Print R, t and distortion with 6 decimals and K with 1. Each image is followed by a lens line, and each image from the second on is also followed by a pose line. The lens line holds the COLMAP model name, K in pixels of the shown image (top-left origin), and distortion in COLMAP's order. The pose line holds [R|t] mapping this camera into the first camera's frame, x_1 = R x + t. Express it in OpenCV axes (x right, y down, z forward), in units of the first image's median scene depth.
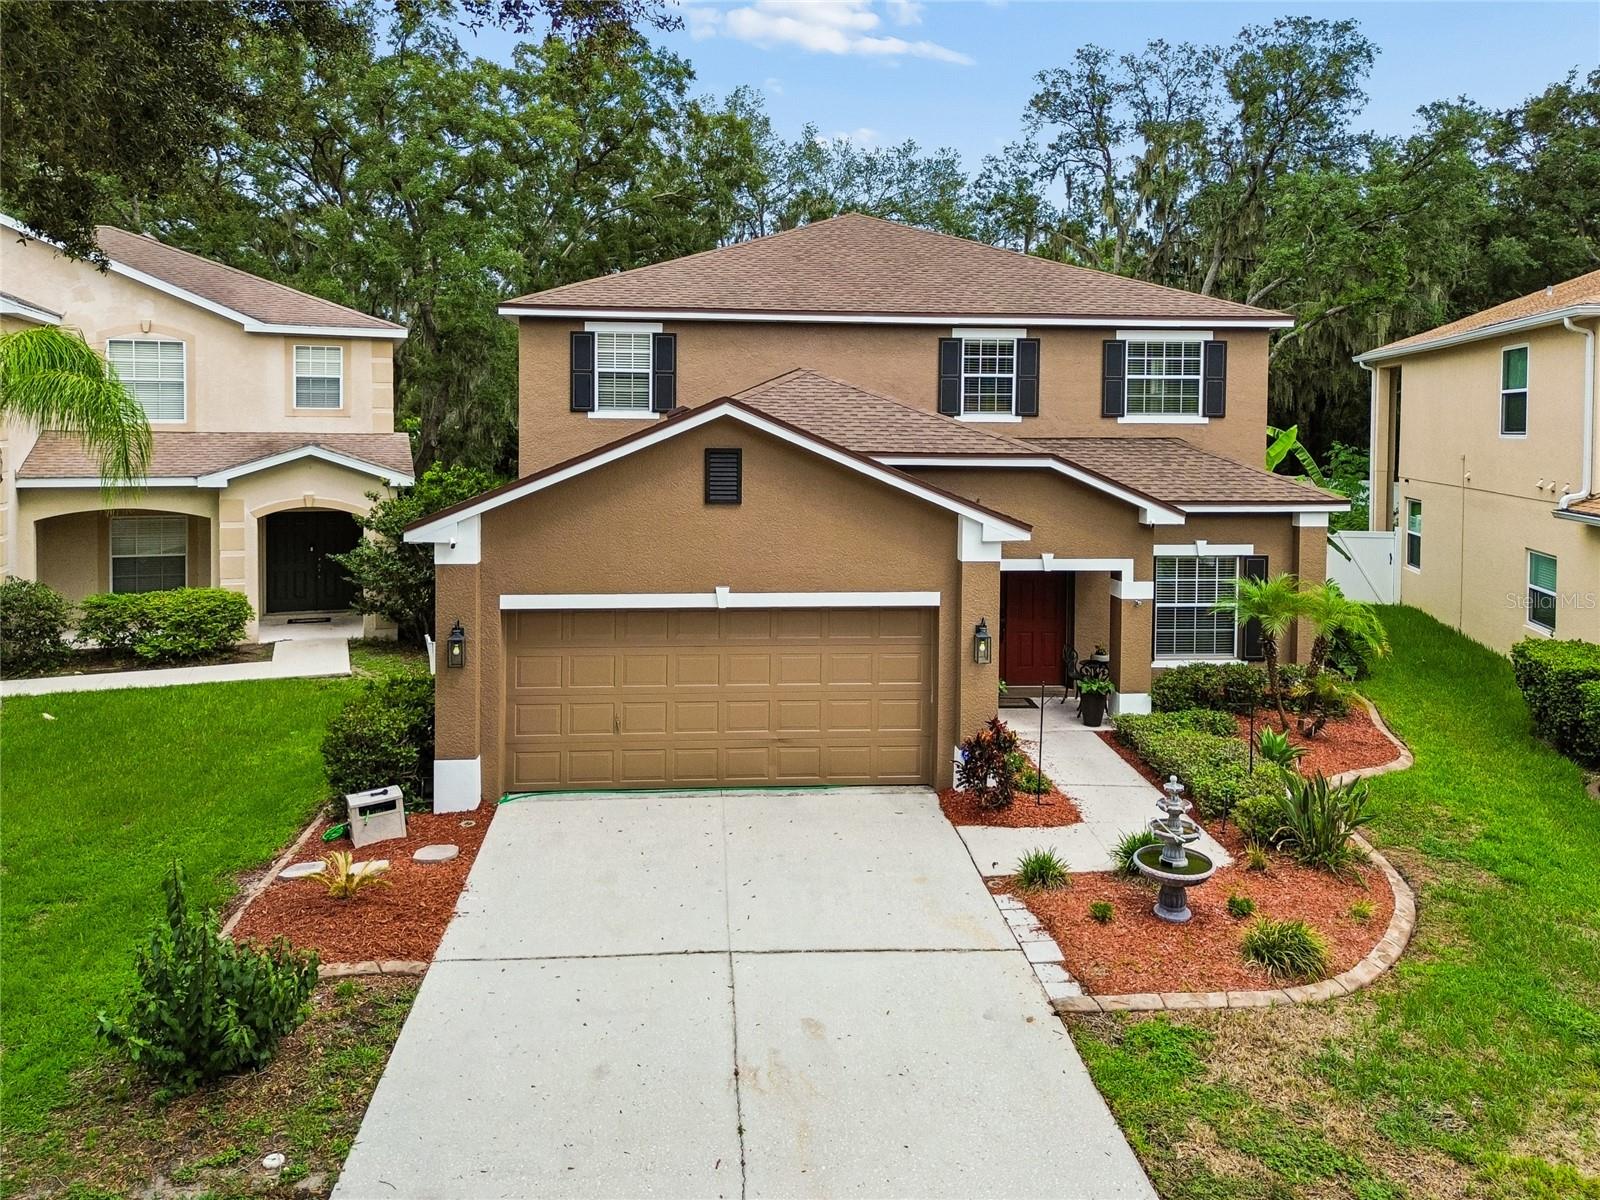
lens RADIAL K [[1149.1, 0, 732.7], [0, 1149.1, 571.9], [0, 0, 1]] dist [0.031795, -0.002210]
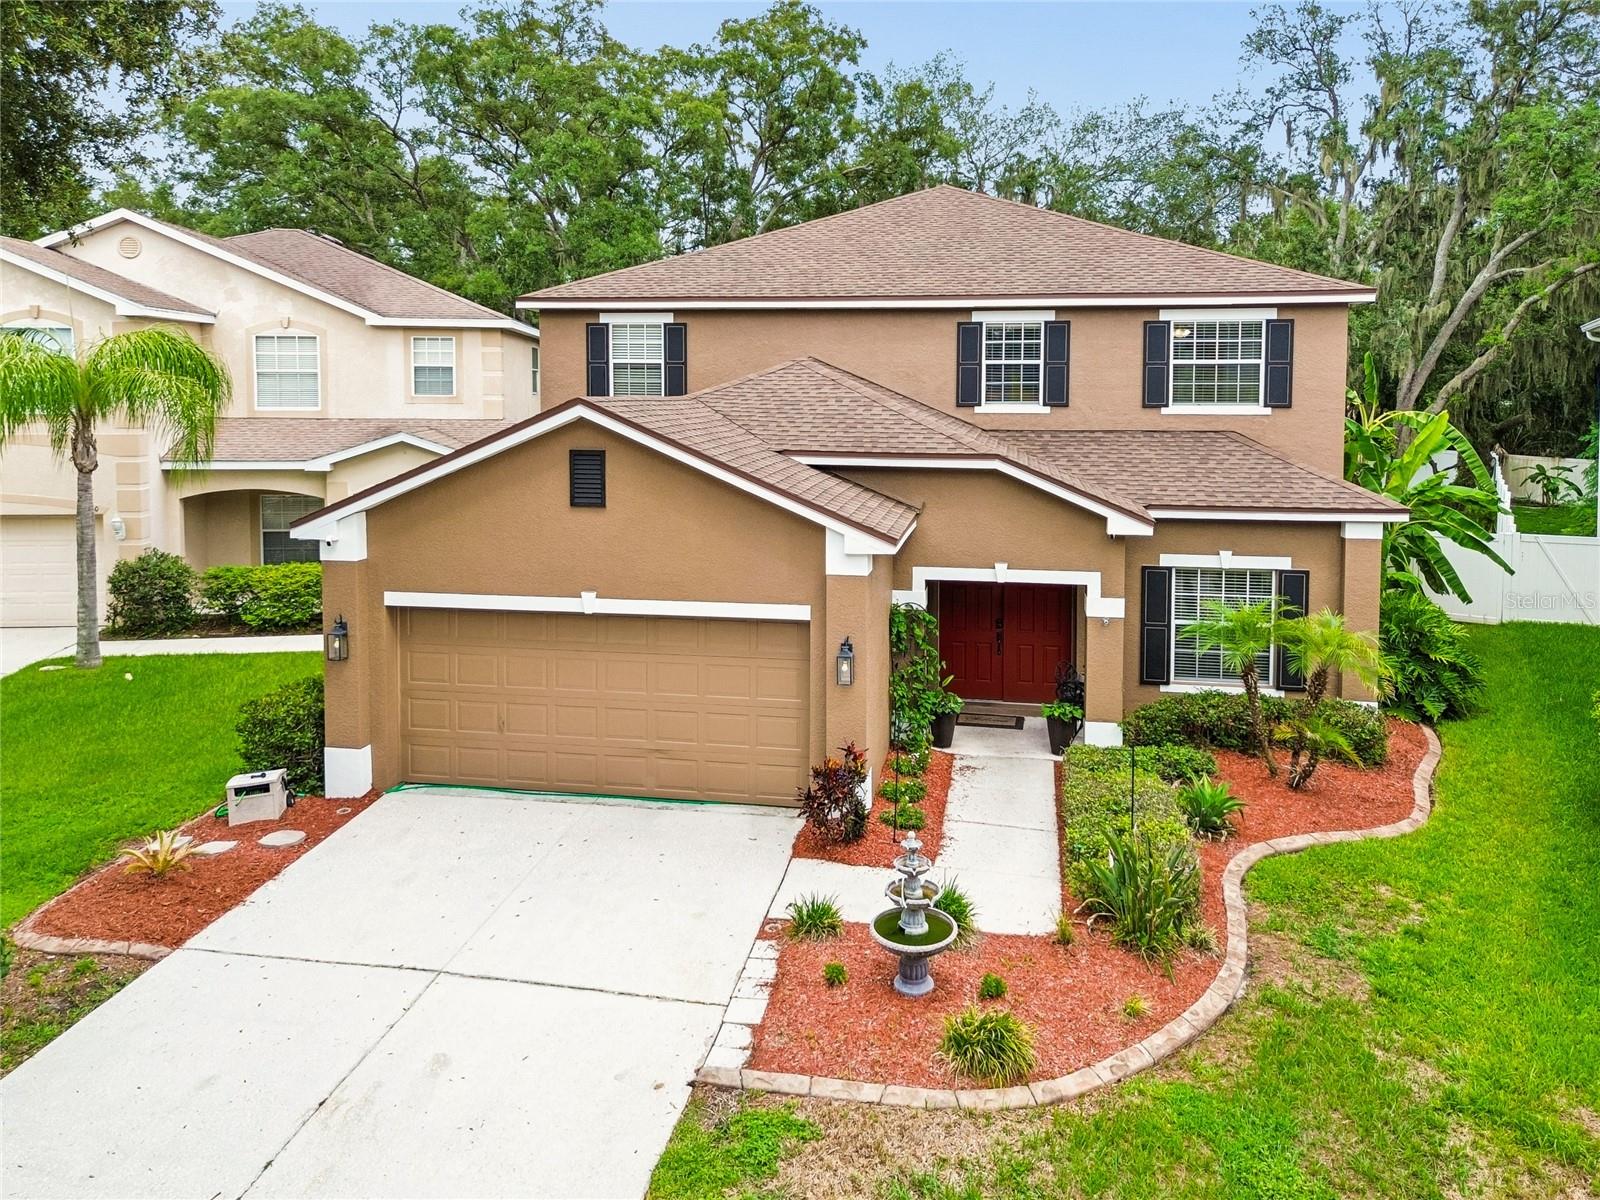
lens RADIAL K [[1151.2, 0, 842.3], [0, 1151.2, 553.0], [0, 0, 1]] dist [0.028723, -0.002686]
pose [[0.967052, 0.031271, -0.252651, 0.336706], [-0.027154, 0.999436, 0.019765, -0.034098], [0.253126, -0.012254, 0.967356, 0.077934]]
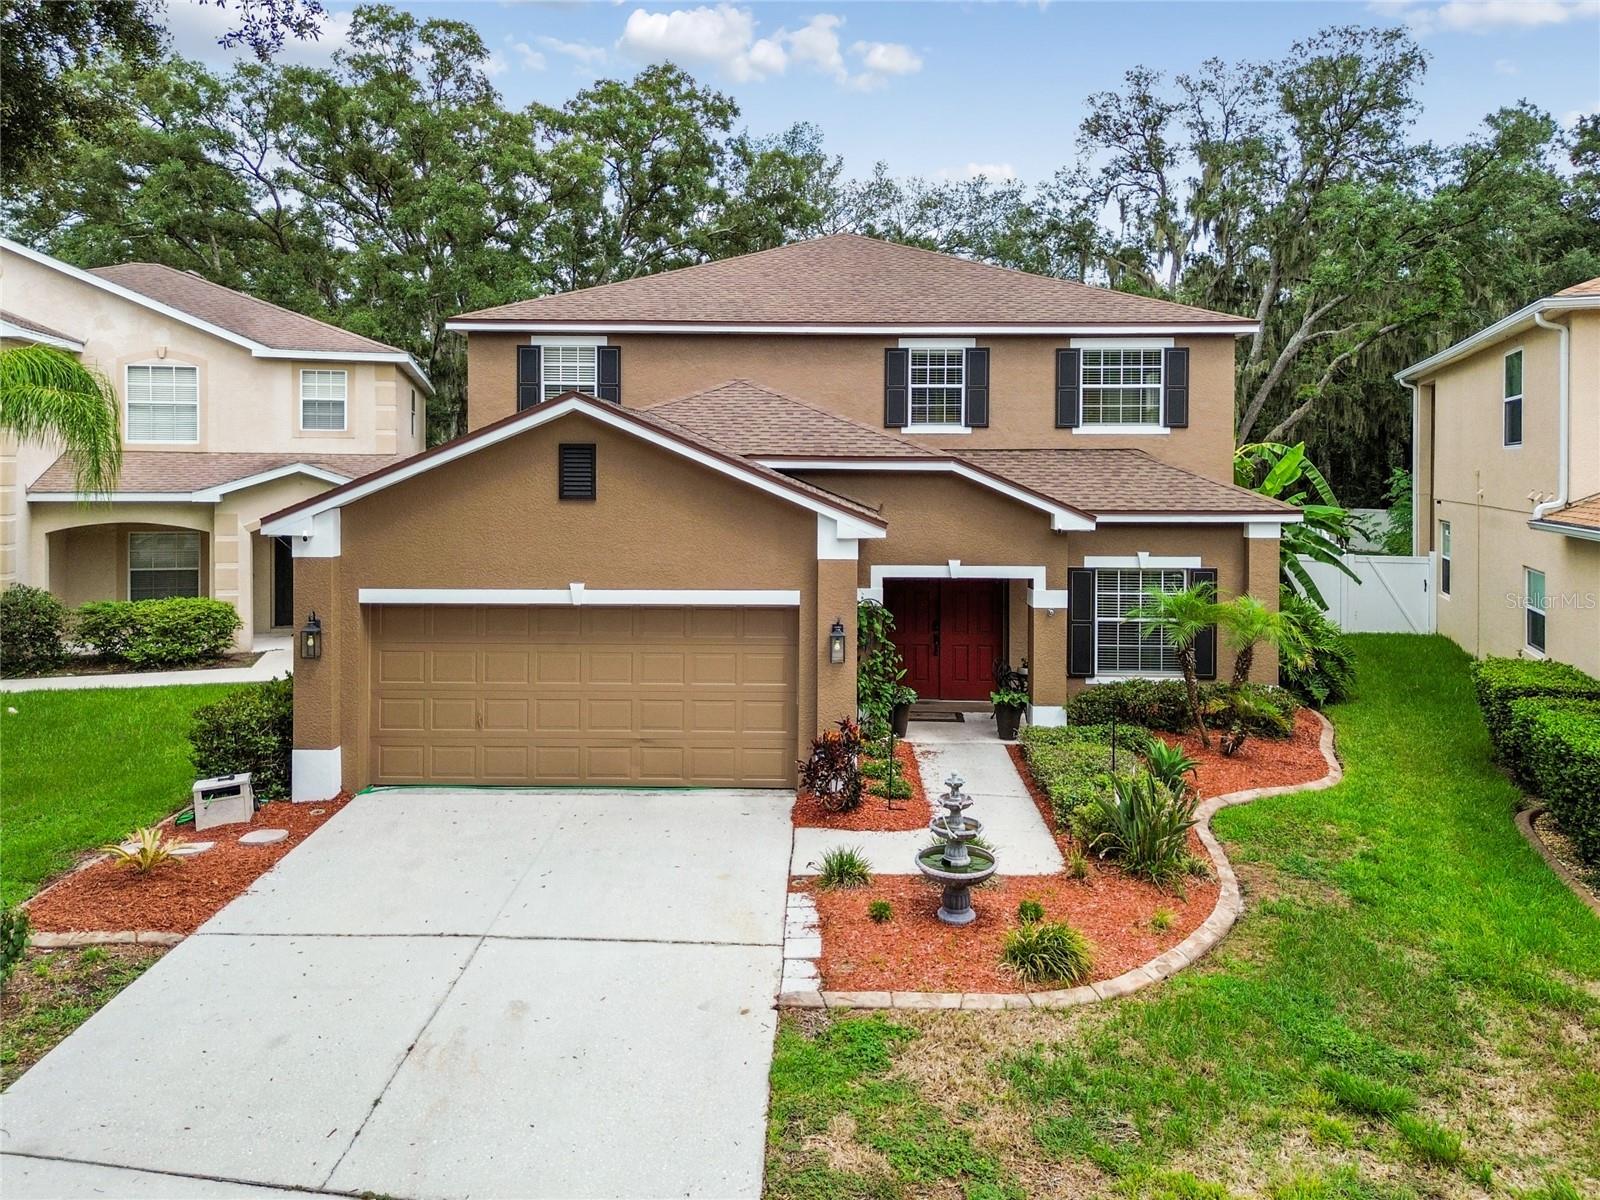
lens RADIAL K [[1131.3, 0, 800.0], [0, 1131.3, 600.0], [0, 0, 1]] dist [0.052265, -0.038623]
pose [[0.994286, 0.009184, -0.106356, 0.216858], [-0.011584, 0.999691, -0.021971, 0.035533], [0.106121, 0.023077, 0.994085, 0.031047]]
